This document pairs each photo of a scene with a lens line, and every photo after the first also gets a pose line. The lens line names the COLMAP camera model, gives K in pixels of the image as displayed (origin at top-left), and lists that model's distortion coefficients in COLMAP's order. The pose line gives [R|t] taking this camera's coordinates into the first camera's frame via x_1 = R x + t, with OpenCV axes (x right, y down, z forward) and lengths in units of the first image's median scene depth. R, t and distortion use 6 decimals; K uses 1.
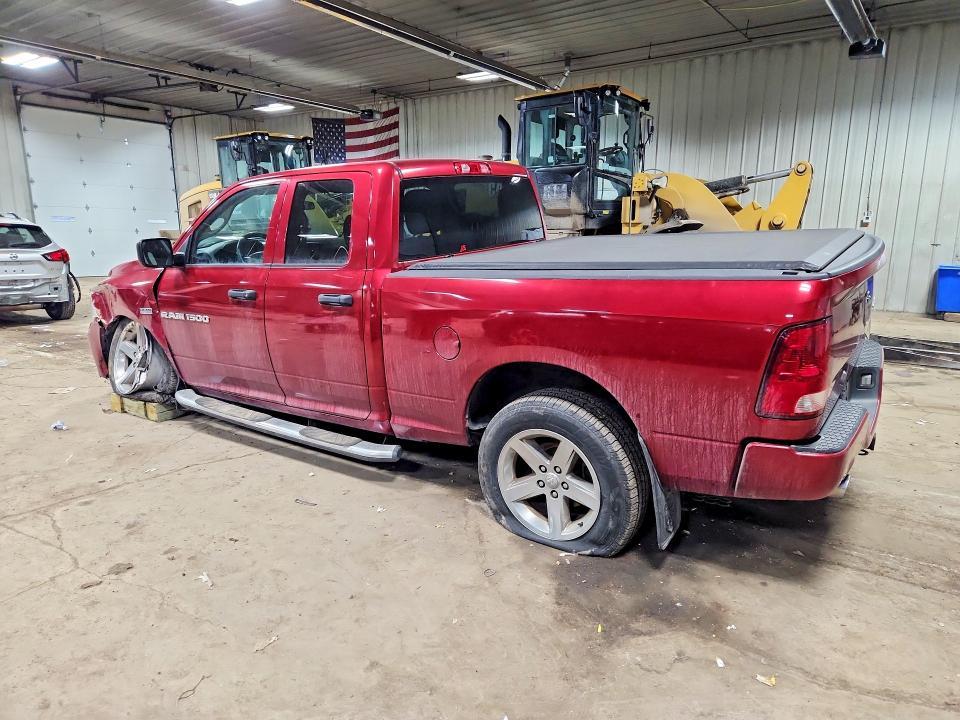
lens RADIAL K [[642.4, 0, 480.0], [0, 642.4, 360.0], [0, 0, 1]] dist [0.026019, 0.000791]
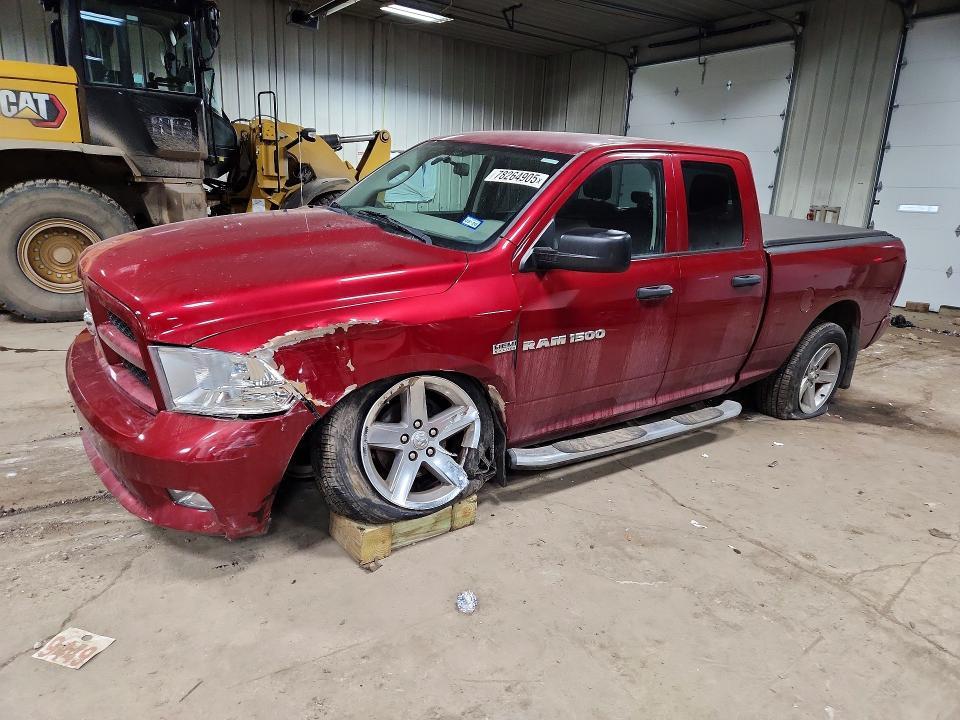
lens RADIAL K [[642.4, 0, 480.0], [0, 642.4, 360.0], [0, 0, 1]] dist [0.026019, 0.000791]
pose [[0.314309, -0.225842, 0.922066, -1.138362], [0.132180, 0.972240, 0.193074, -0.192627], [-0.940073, 0.061194, 0.335436, 0.860918]]
